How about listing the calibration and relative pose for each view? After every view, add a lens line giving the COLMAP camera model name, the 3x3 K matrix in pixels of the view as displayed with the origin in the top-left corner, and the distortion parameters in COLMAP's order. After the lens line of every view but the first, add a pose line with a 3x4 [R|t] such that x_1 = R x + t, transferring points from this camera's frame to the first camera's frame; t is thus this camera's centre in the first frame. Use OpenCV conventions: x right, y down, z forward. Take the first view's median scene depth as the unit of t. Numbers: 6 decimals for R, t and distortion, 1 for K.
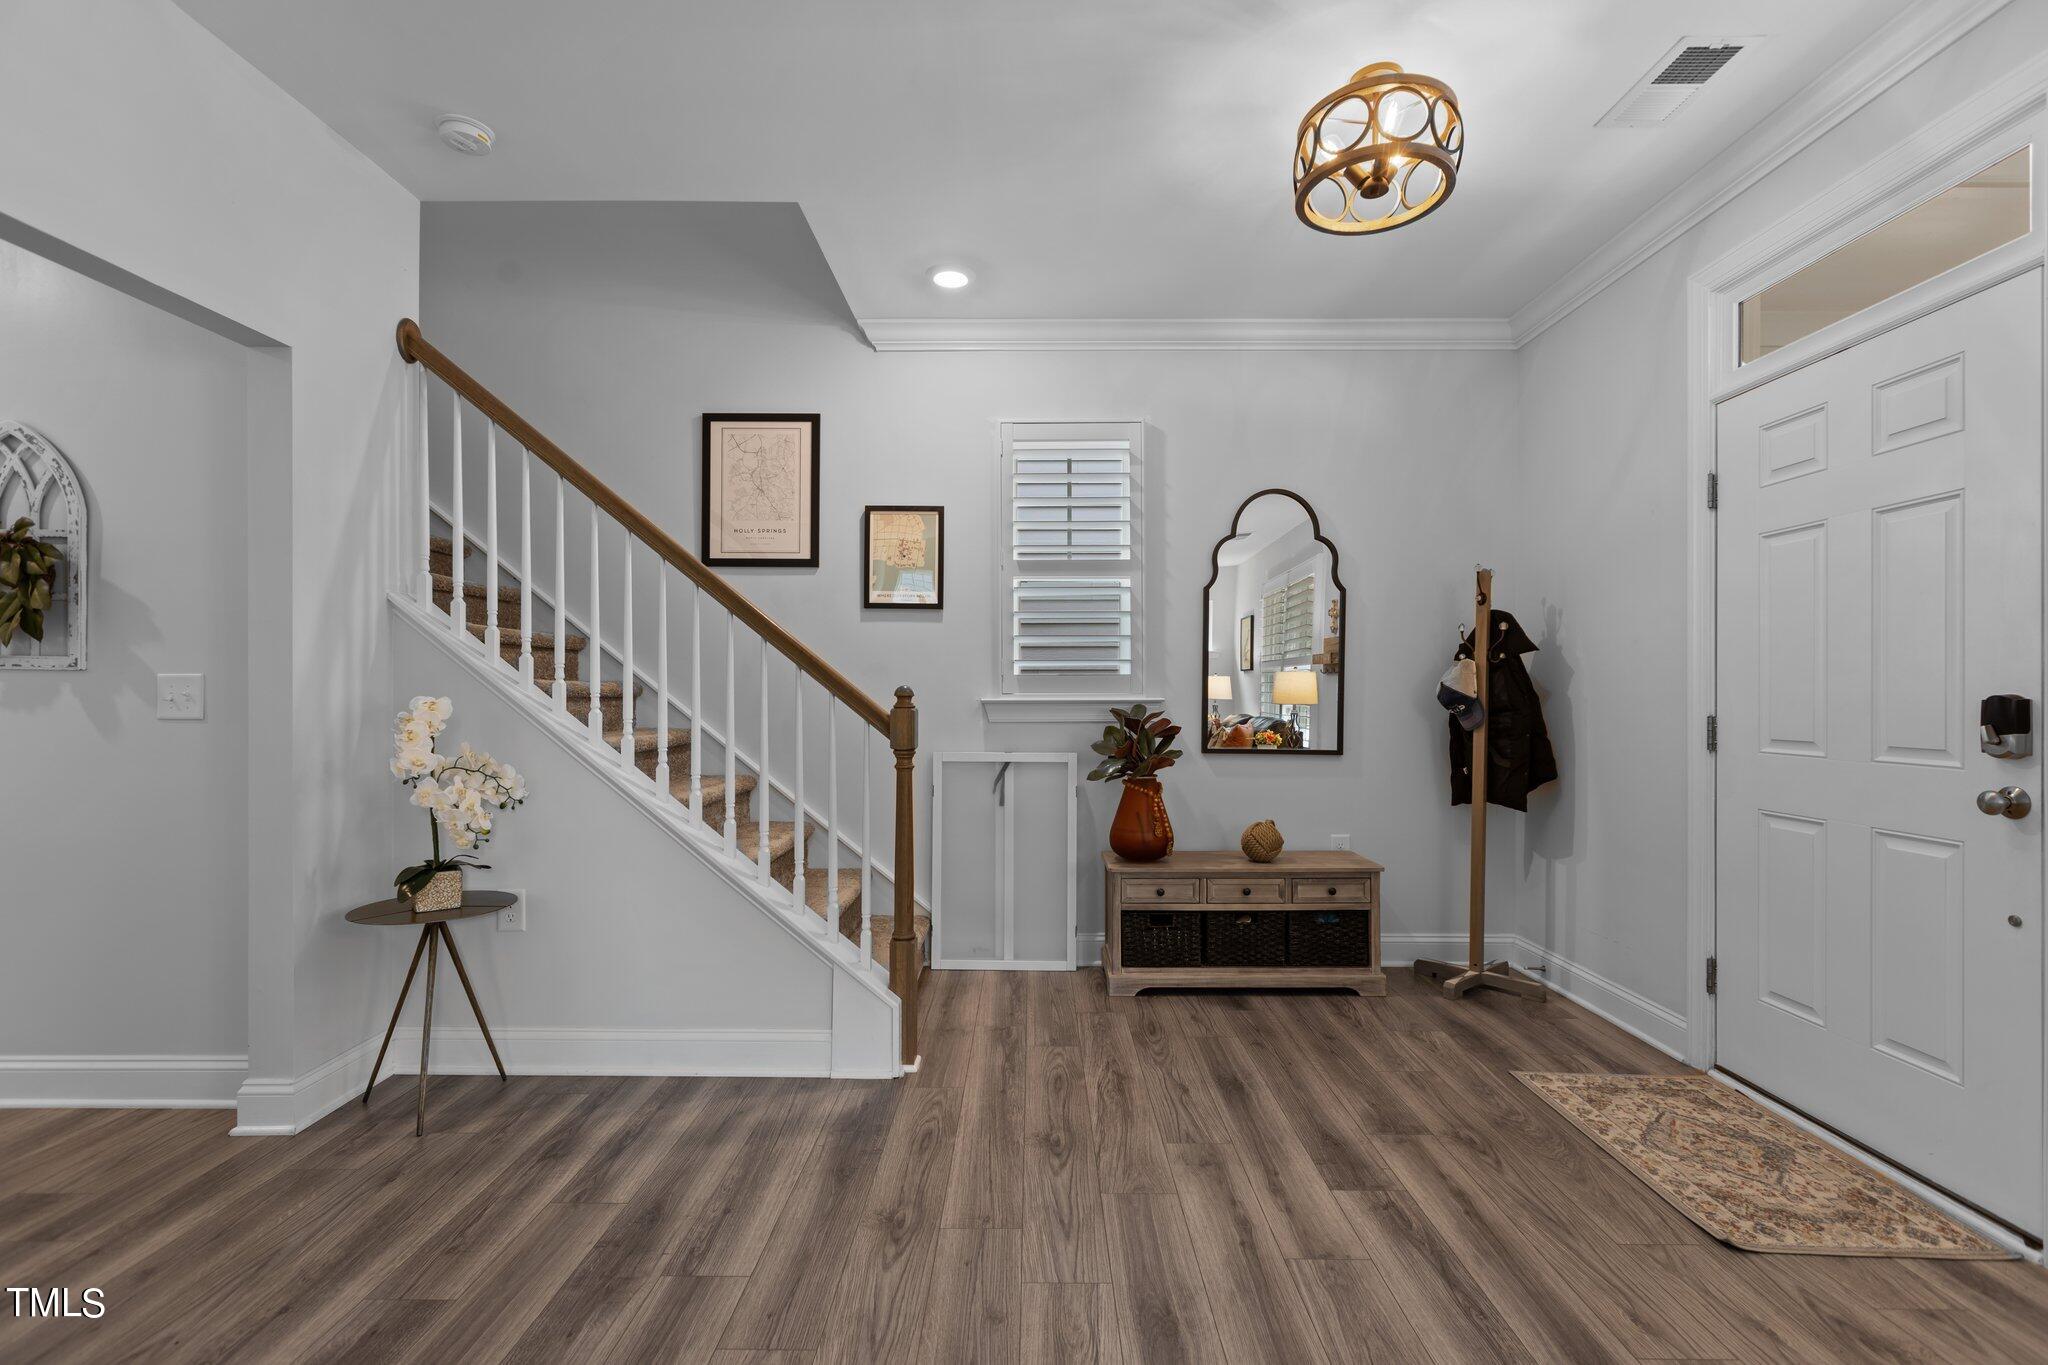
lens RADIAL K [[914.5, 0, 1023.8], [0, 914.5, 688.2], [0, 0, 1]] dist [0.003044, 0.000208]
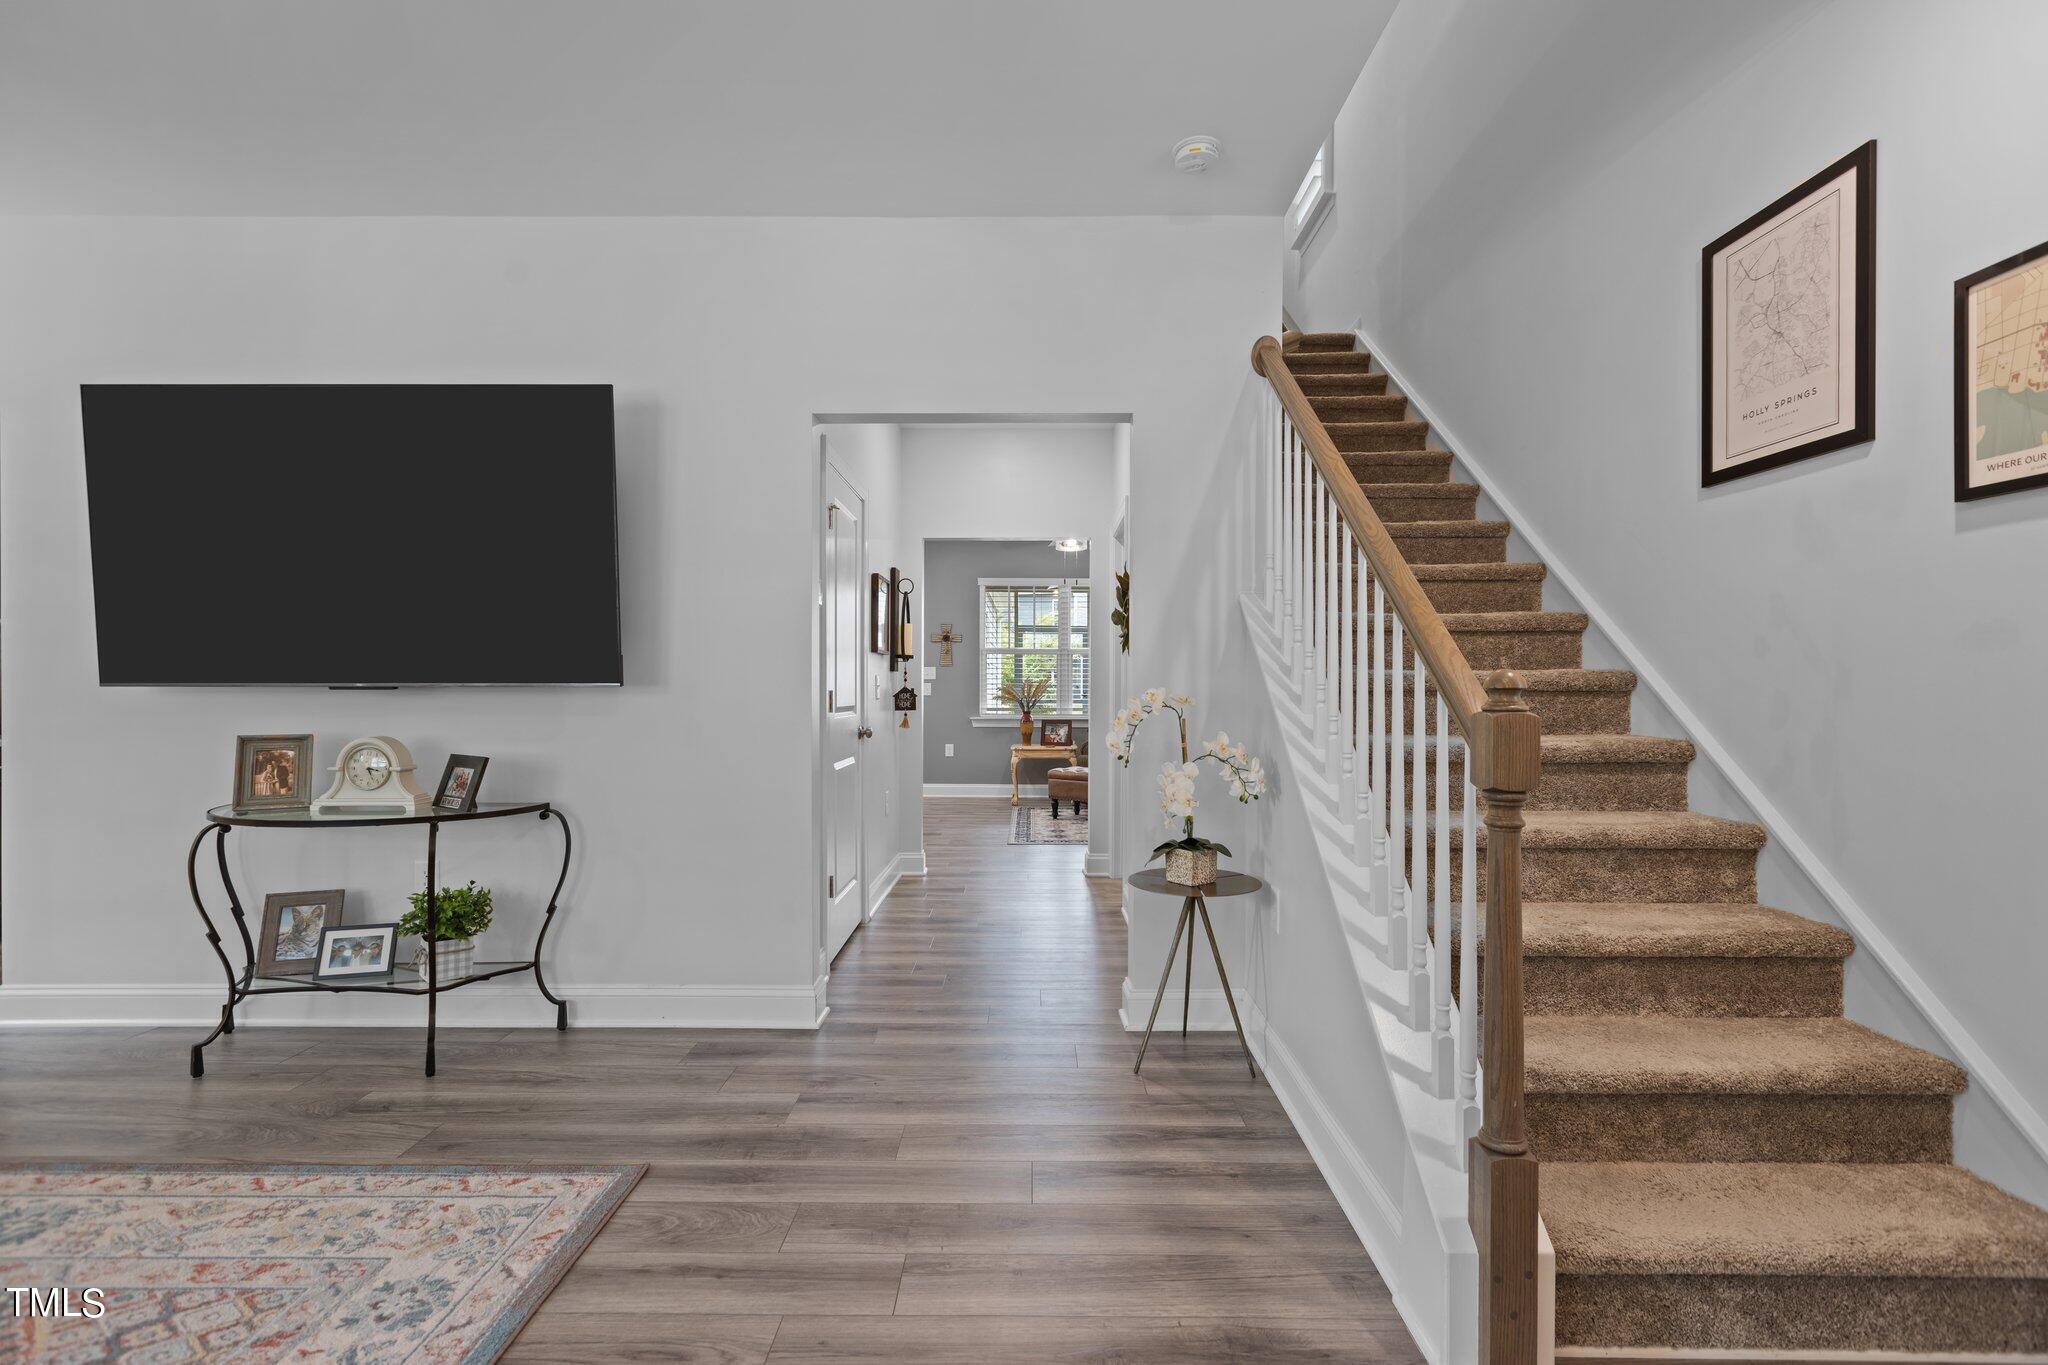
lens RADIAL K [[911.6, 0, 1024.0], [0, 911.6, 682.5], [0, 0, 1]] dist [0.001390, 0.000047]
pose [[0.003817, -0.003792, -0.999986, 0.349241], [0.003444, 0.999987, -0.003778, 0.005425], [0.999987, -0.003430, 0.003830, 0.634635]]
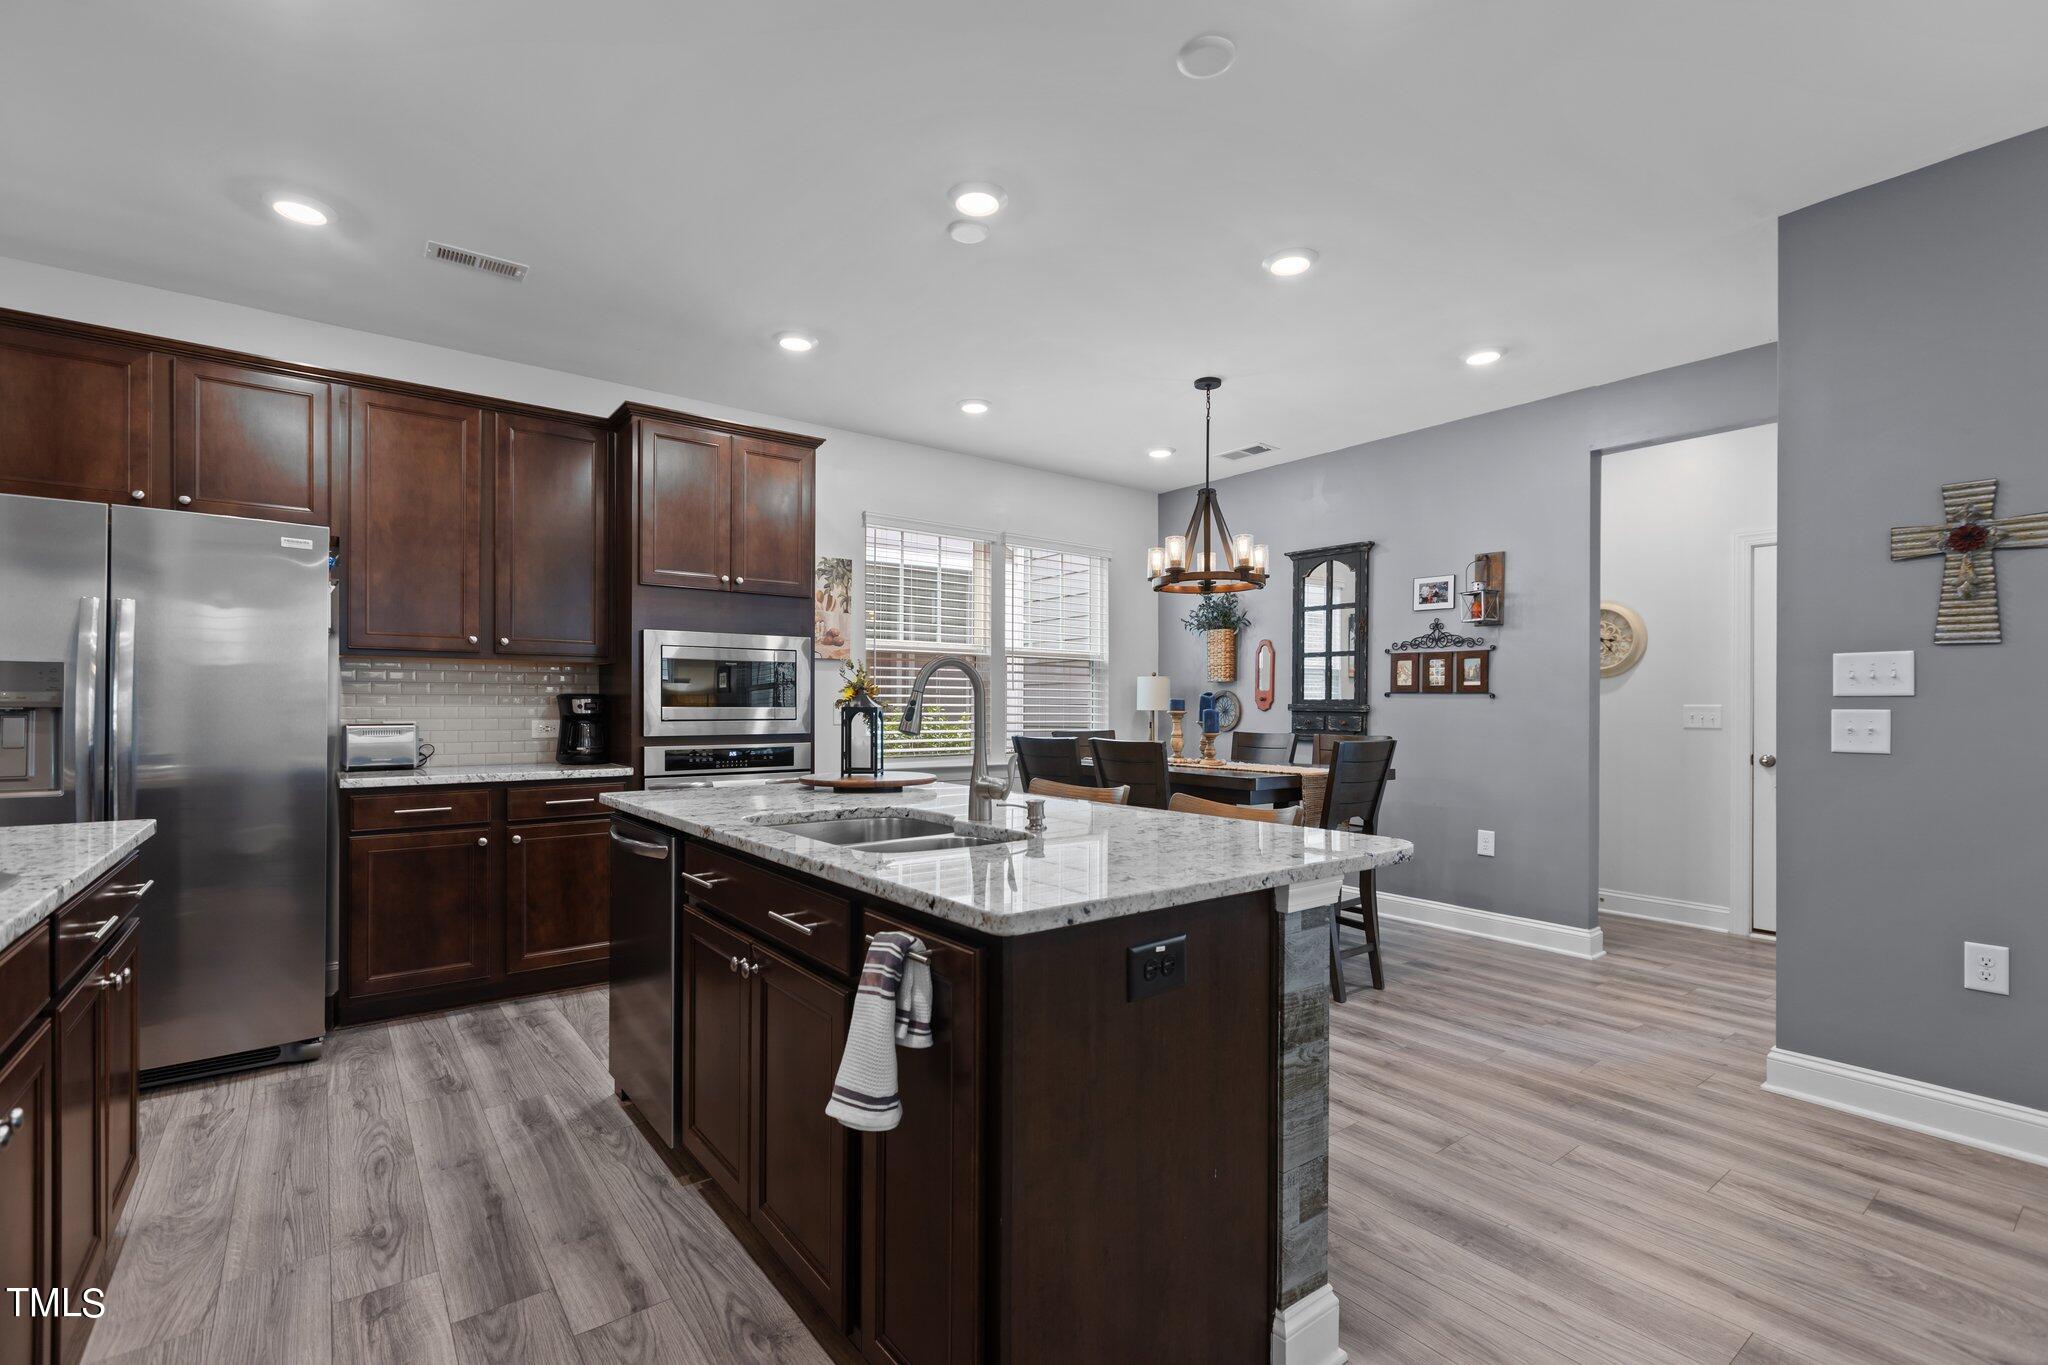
lens RADIAL K [[920.3, 0, 1028.8], [0, 920.3, 700.7], [0, 0, 1]] dist [0.003203, 0.000515]
pose [[-0.787881, -0.004513, -0.615812, -1.482711], [0.000085, 0.999972, -0.007436, -0.008076], [0.615828, -0.005911, -0.787858, 0.520564]]
